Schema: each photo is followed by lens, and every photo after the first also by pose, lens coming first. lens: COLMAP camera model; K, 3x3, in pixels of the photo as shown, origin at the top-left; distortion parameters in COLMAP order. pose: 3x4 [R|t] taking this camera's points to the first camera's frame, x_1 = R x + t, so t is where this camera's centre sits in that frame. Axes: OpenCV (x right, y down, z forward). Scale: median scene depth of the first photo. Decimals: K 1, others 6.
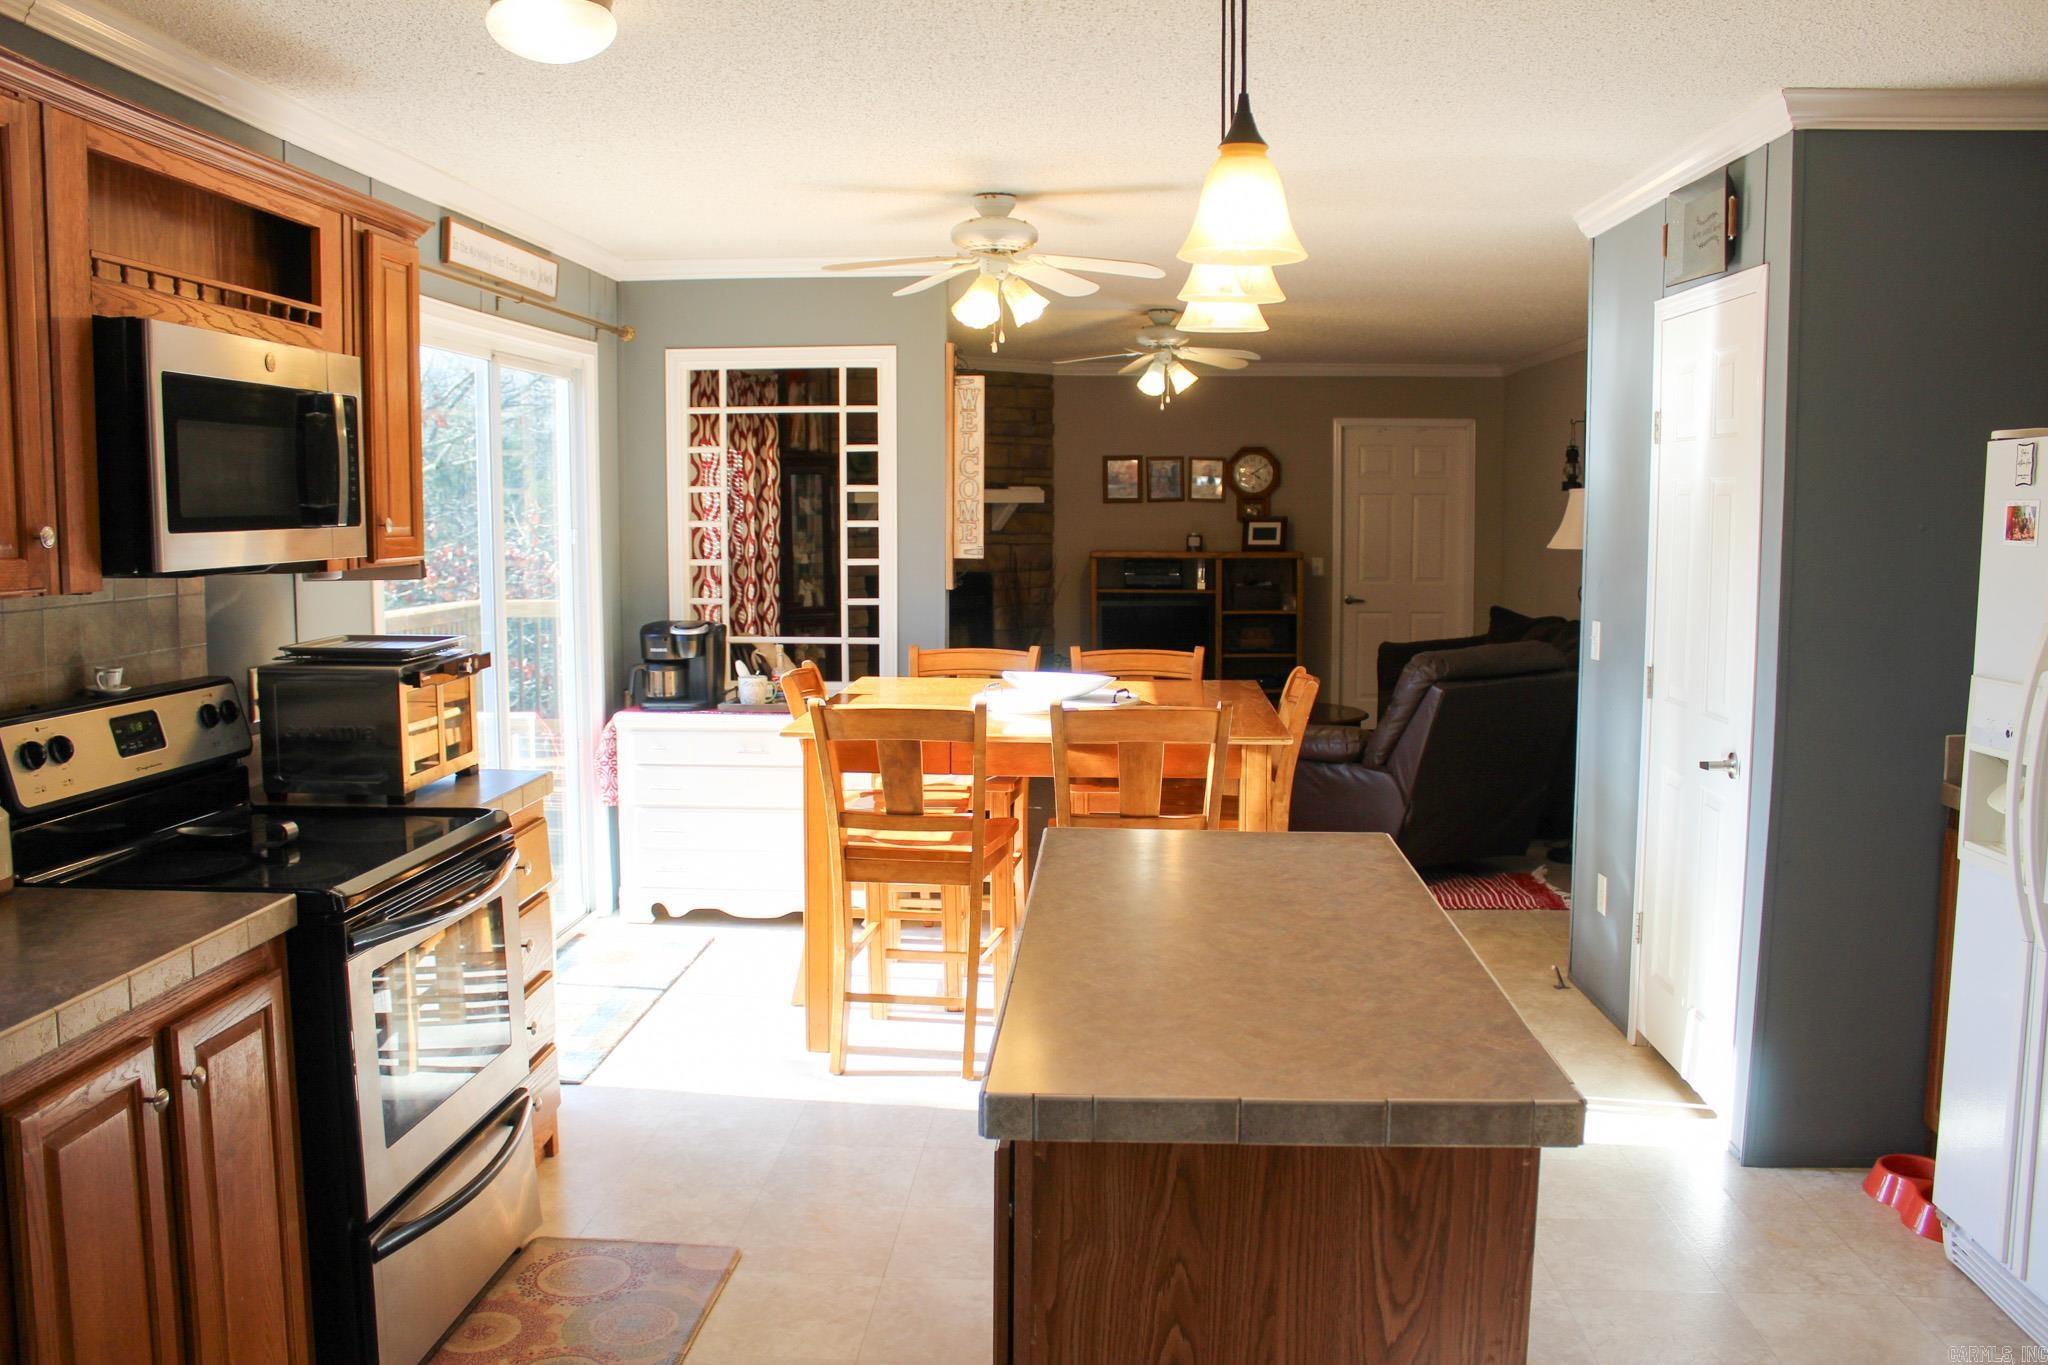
lens RADIAL K [[1696.8, 0, 1034.6], [0, 1696.8, 680.4], [0, 0, 1]] dist [-0.160461, 0.142978]
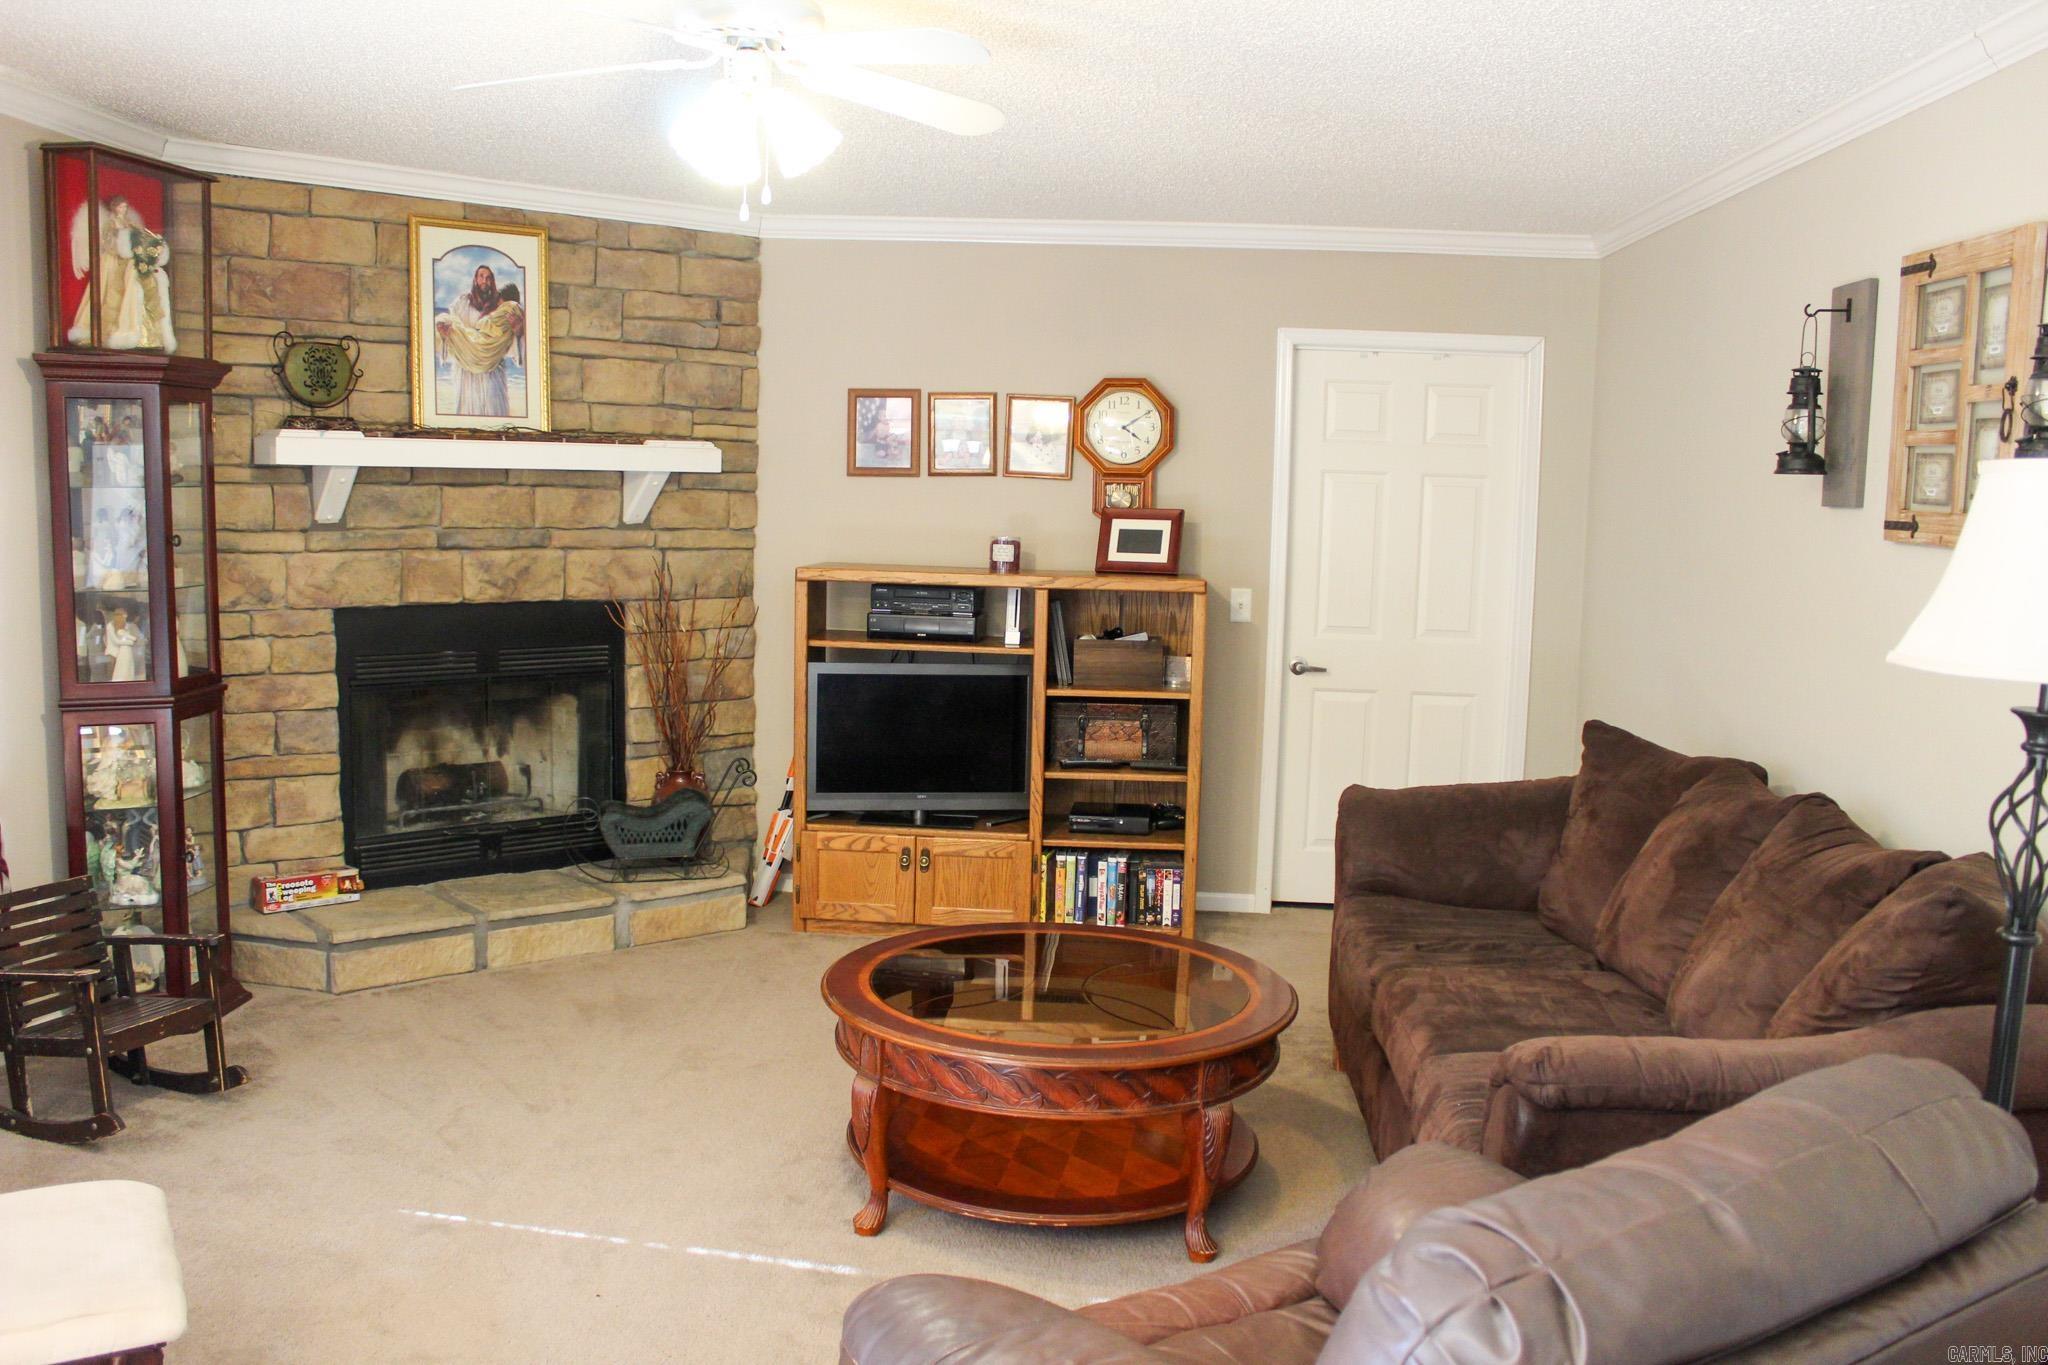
lens RADIAL K [[1696.8, 0, 1022.9], [0, 1696.8, 675.5], [0, 0, 1]] dist [-0.160461, 0.142978]
pose [[0.999570, 0.029036, -0.004127, 0.102488], [-0.028983, 0.999503, 0.012414, -0.050039], [0.004486, -0.012289, 0.999914, 0.467100]]
